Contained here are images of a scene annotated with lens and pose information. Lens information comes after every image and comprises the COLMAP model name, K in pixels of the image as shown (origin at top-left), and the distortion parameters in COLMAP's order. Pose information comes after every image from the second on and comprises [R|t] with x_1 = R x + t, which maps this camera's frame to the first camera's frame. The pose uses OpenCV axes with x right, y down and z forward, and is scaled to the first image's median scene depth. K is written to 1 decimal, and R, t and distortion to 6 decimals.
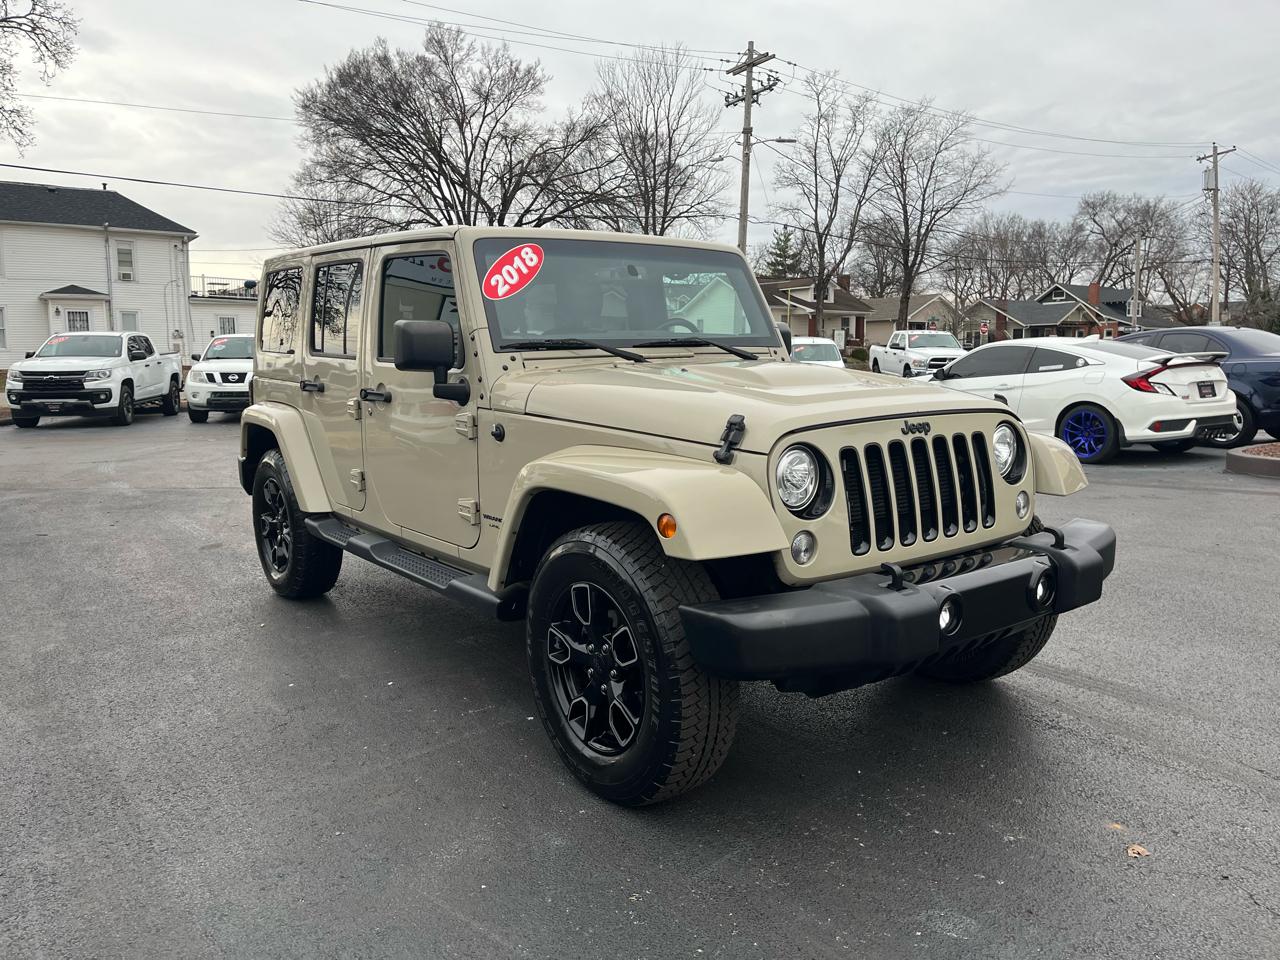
lens RADIAL K [[968.9, 0, 642.3], [0, 968.9, 469.7], [0, 0, 1]] dist [0.038830, -0.050396]
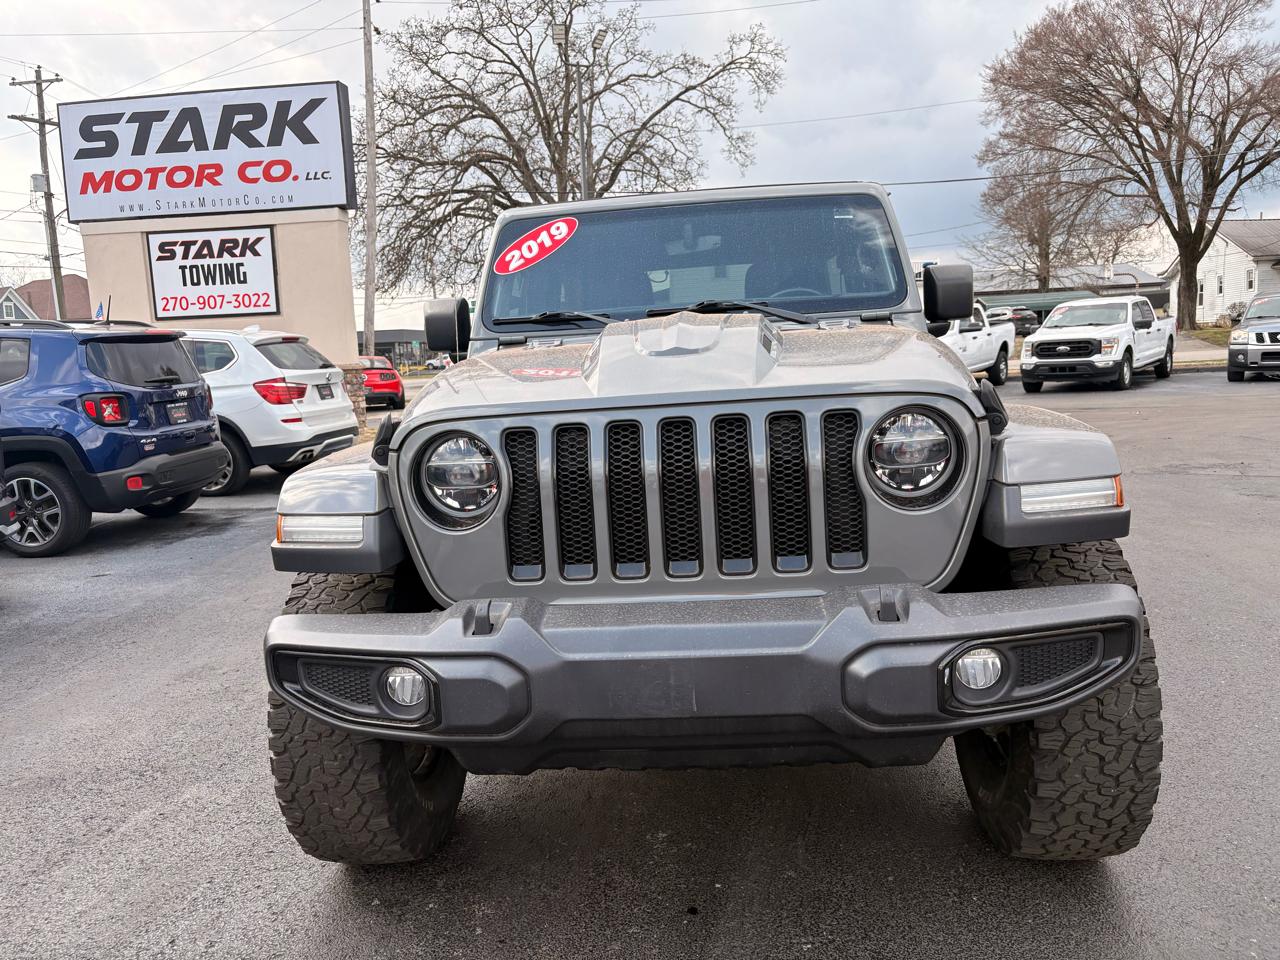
lens RADIAL K [[968.9, 0, 641.2], [0, 968.9, 476.2], [0, 0, 1]] dist [0.038830, -0.050396]
pose [[0.748546, 0.056378, -0.660682, 0.063871], [-0.034381, 0.998339, 0.046238, -0.002423], [0.662191, -0.011896, 0.749240, 0.011868]]
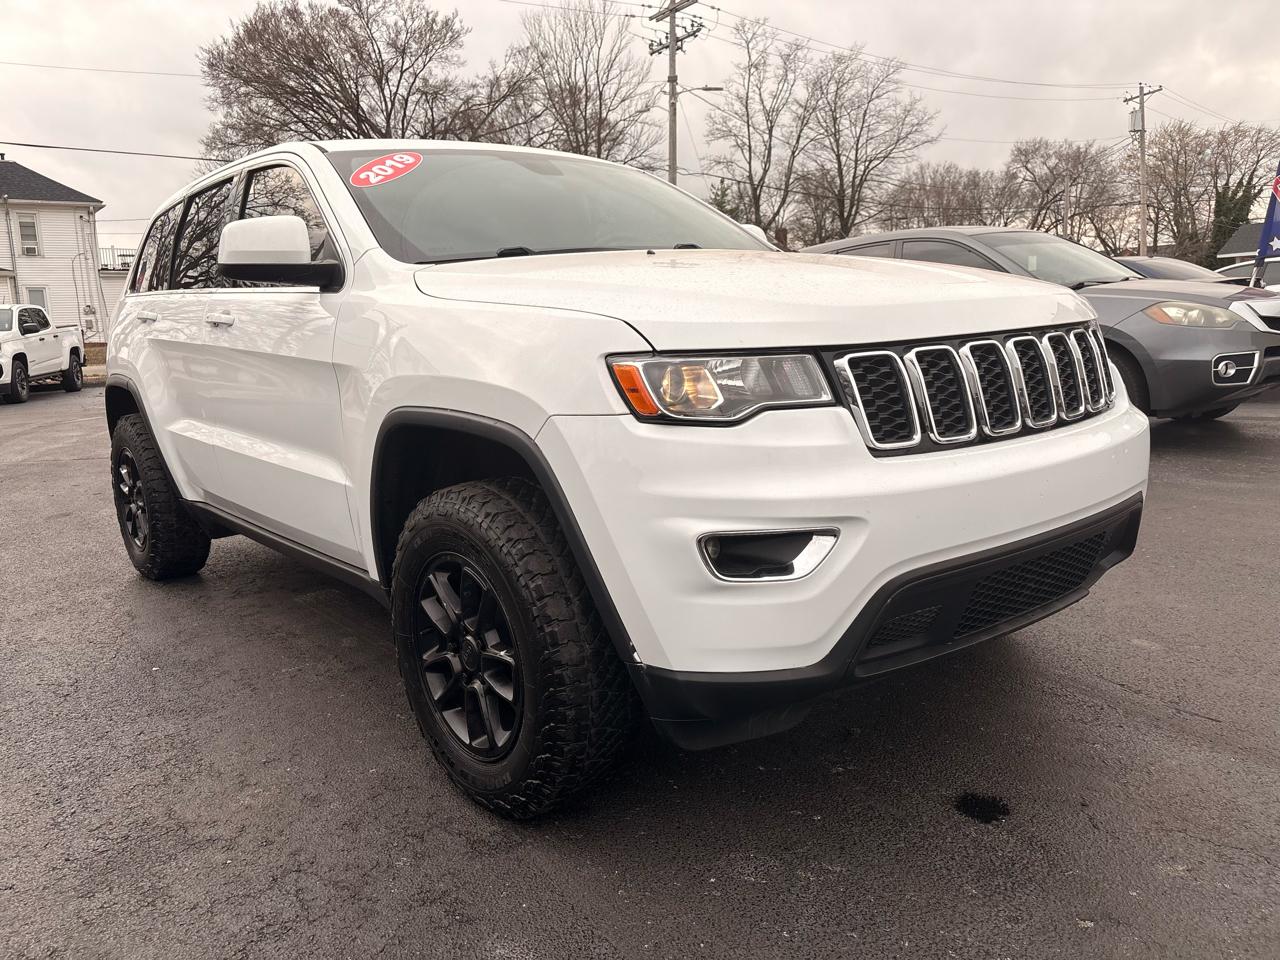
lens RADIAL K [[968.9, 0, 644.1], [0, 968.9, 482.1], [0, 0, 1]] dist [0.038830, -0.050396]
pose [[0.997722, -0.043426, 0.051622, 0.008326], [0.040807, 0.997878, 0.050740, 0.002893], [-0.053716, -0.048518, 0.997377, 0.006000]]
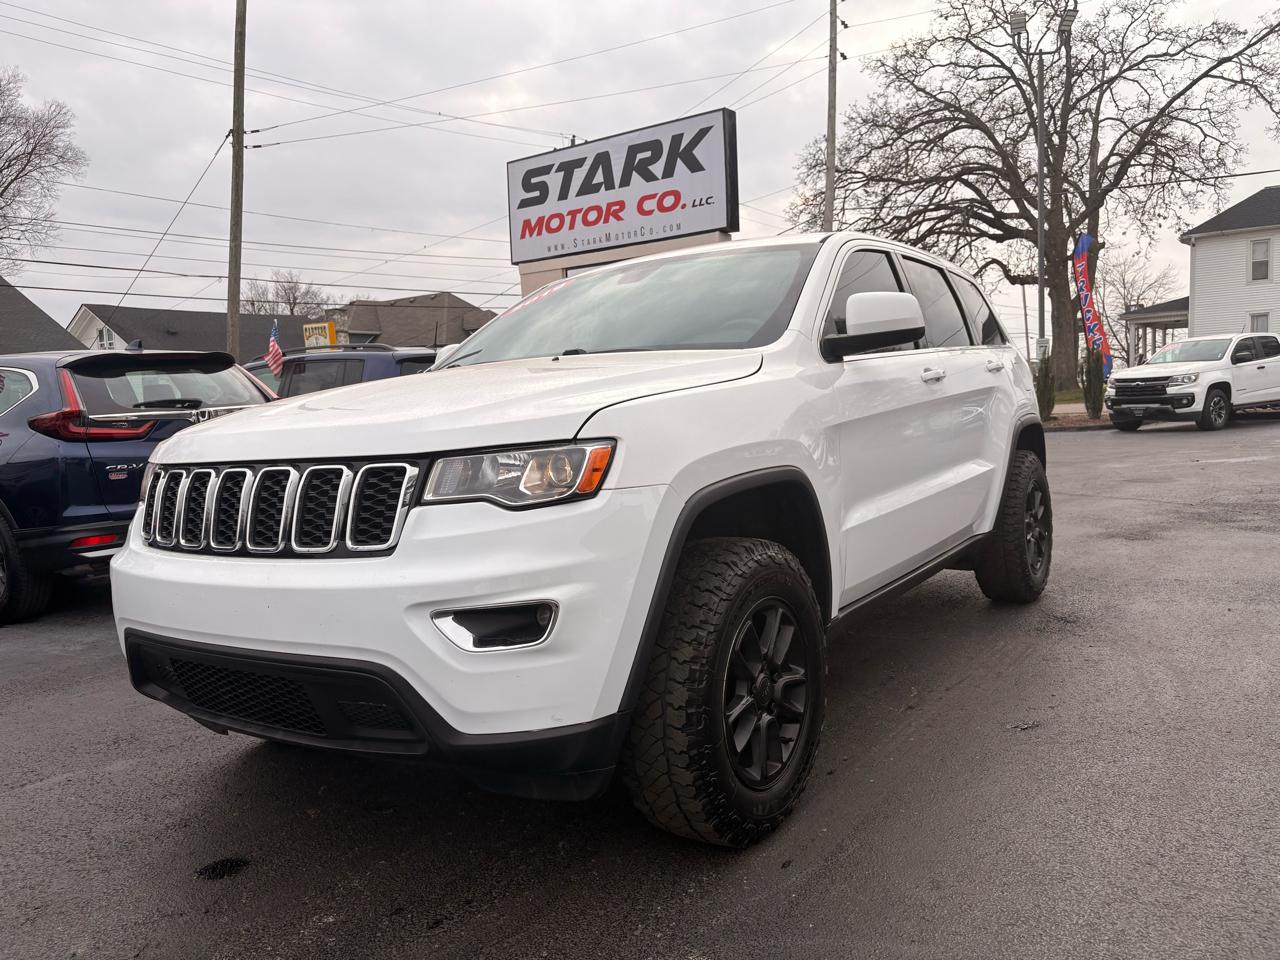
lens RADIAL K [[968.9, 0, 633.1], [0, 968.9, 483.8], [0, 0, 1]] dist [0.038830, -0.050396]
pose [[0.324572, 0.069730, -0.943287, 0.074855], [-0.060834, 0.996753, 0.052750, -0.003148], [0.943903, 0.040263, 0.327761, 0.048596]]
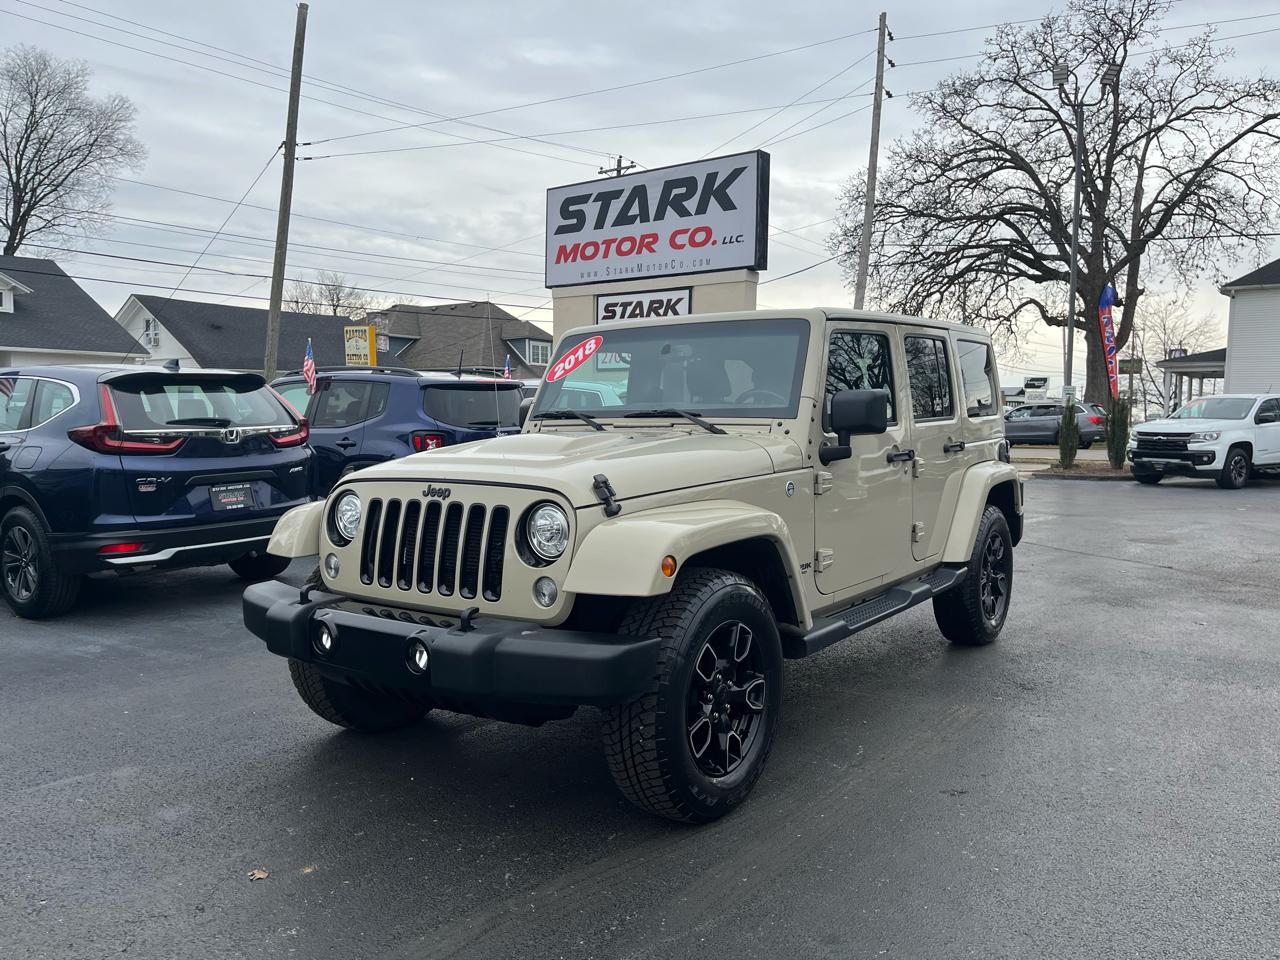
lens RADIAL K [[968.9, 0, 640.5], [0, 968.9, 478.6], [0, 0, 1]] dist [0.038830, -0.050396]
pose [[0.298095, 0.069422, -0.952009, 0.081330], [-0.118687, 0.992308, 0.035198, -0.007232], [0.947129, 0.102498, 0.304041, 0.050145]]
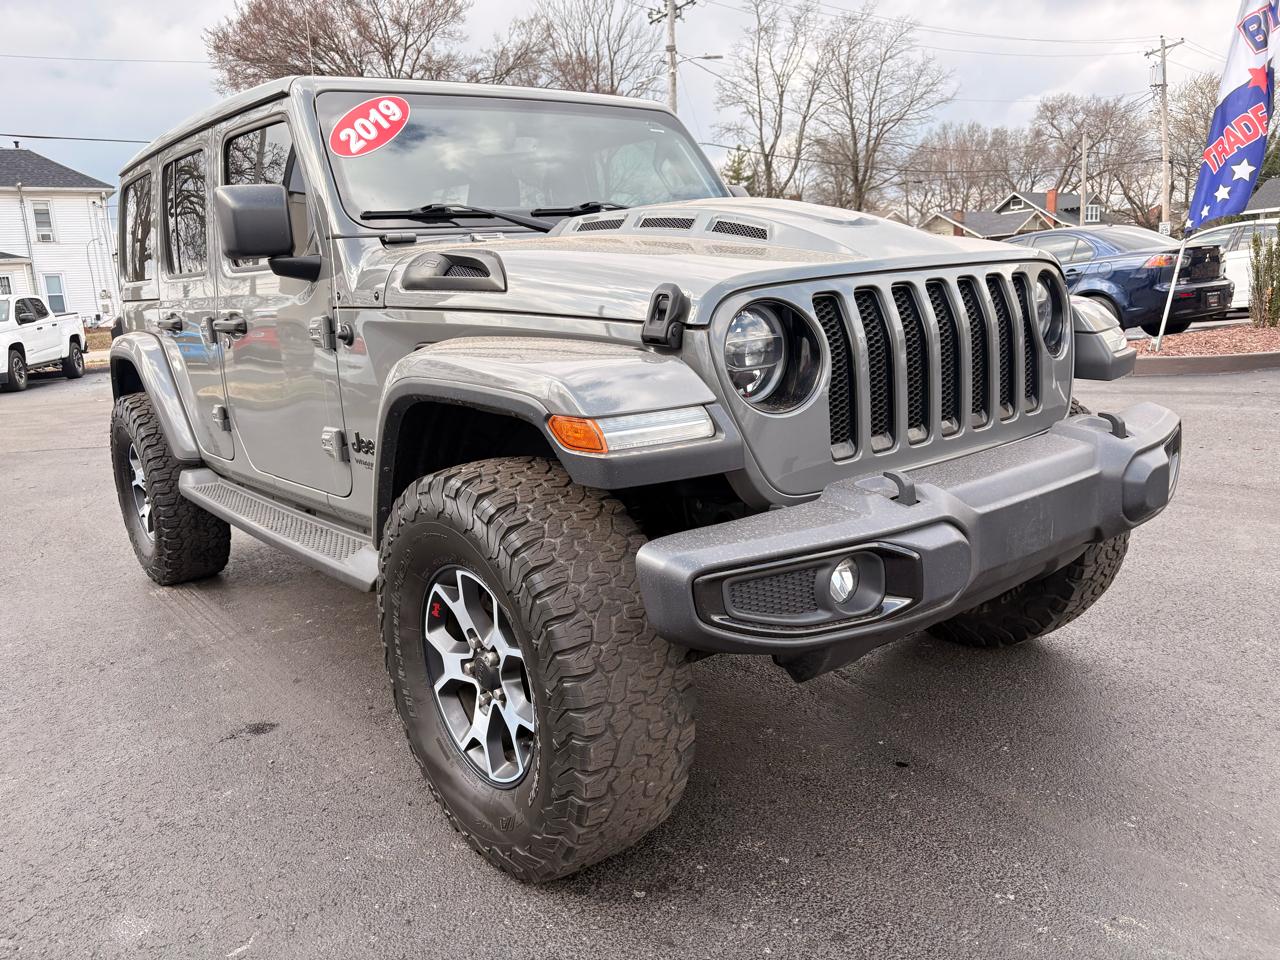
lens RADIAL K [[968.9, 0, 640.3], [0, 968.9, 479.1], [0, 0, 1]] dist [0.038830, -0.050396]
pose [[0.998016, -0.060590, 0.017091, 0.025420], [0.059114, 0.995310, 0.076579, 0.001400], [-0.021650, -0.075417, 0.996917, 0.001509]]
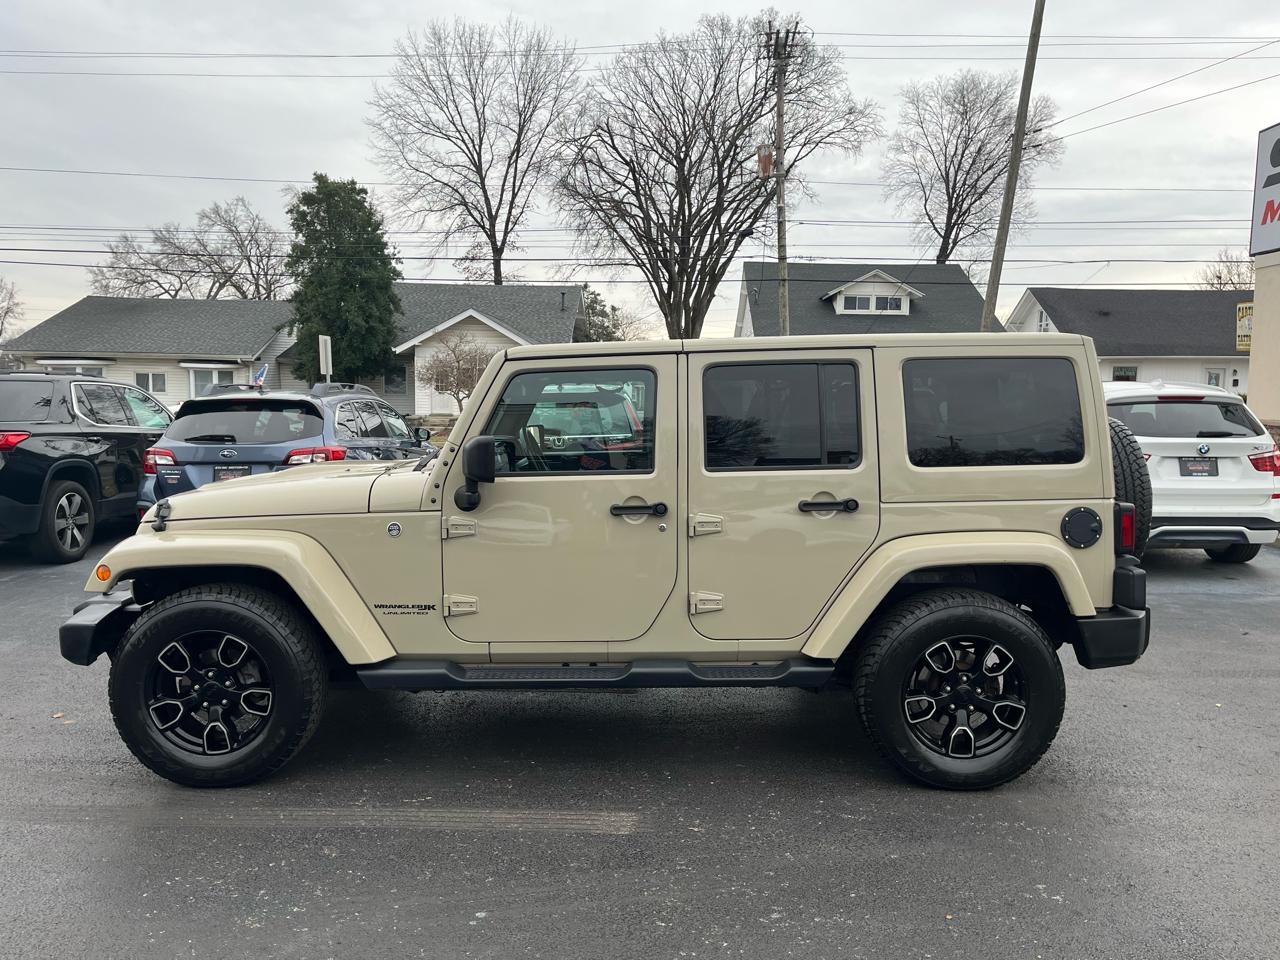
lens RADIAL K [[968.9, 0, 631.2], [0, 968.9, 469.9], [0, 0, 1]] dist [0.038830, -0.050396]
pose [[-0.591440, 0.065019, -0.803723, 0.065633], [-0.100368, 0.983056, 0.153385, -0.023410], [0.800078, 0.171386, -0.574893, 0.140562]]
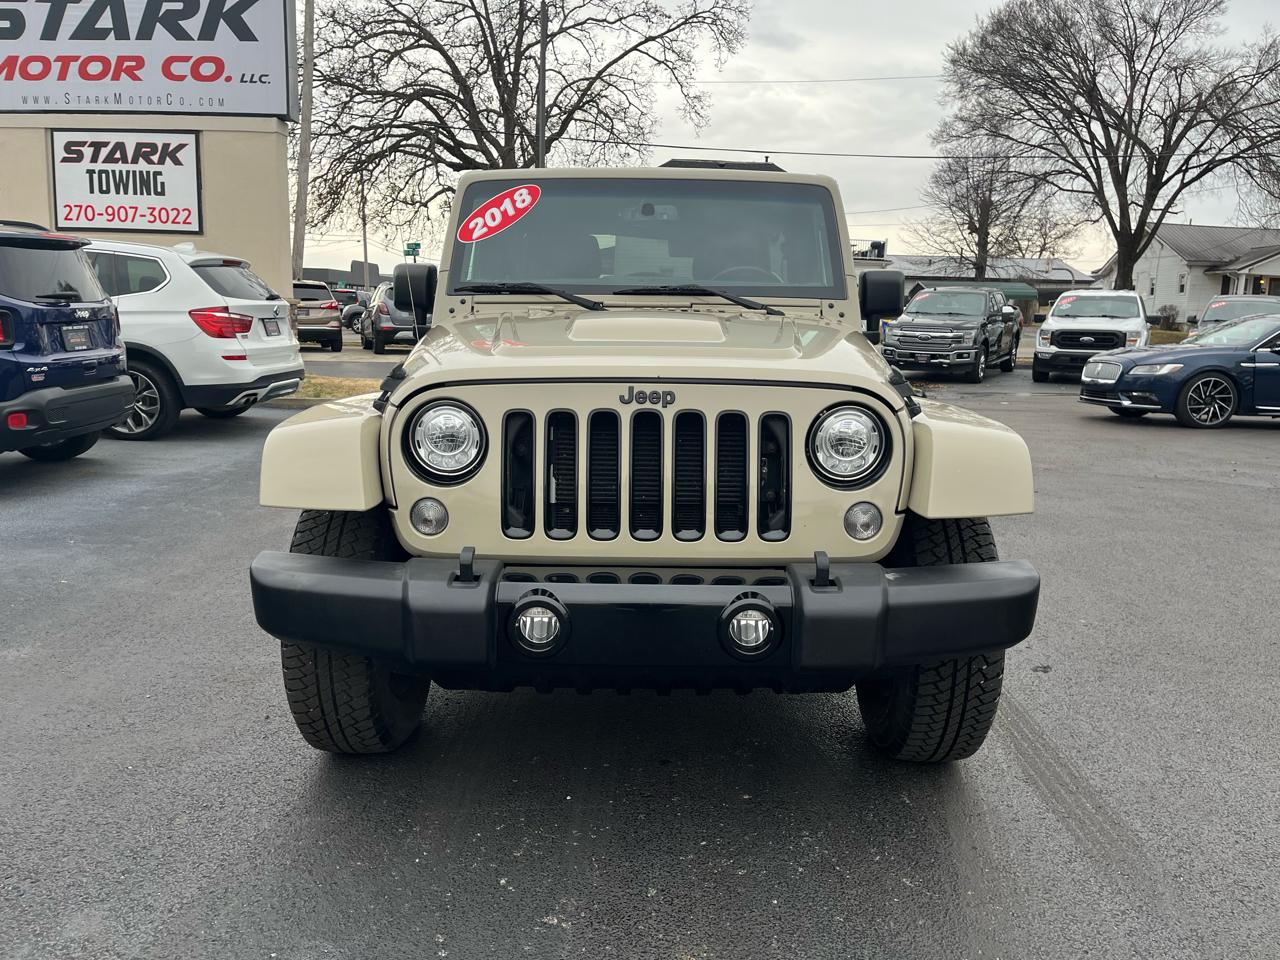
lens RADIAL K [[965.2, 0, 649.3], [0, 965.2, 483.0], [0, 0, 1]] dist [0.059339, -0.084086]
pose [[0.798102, 0.130864, -0.588140, 0.042874], [-0.100228, 0.991363, 0.084575, -0.002290], [0.594128, -0.008551, 0.804325, 0.021134]]
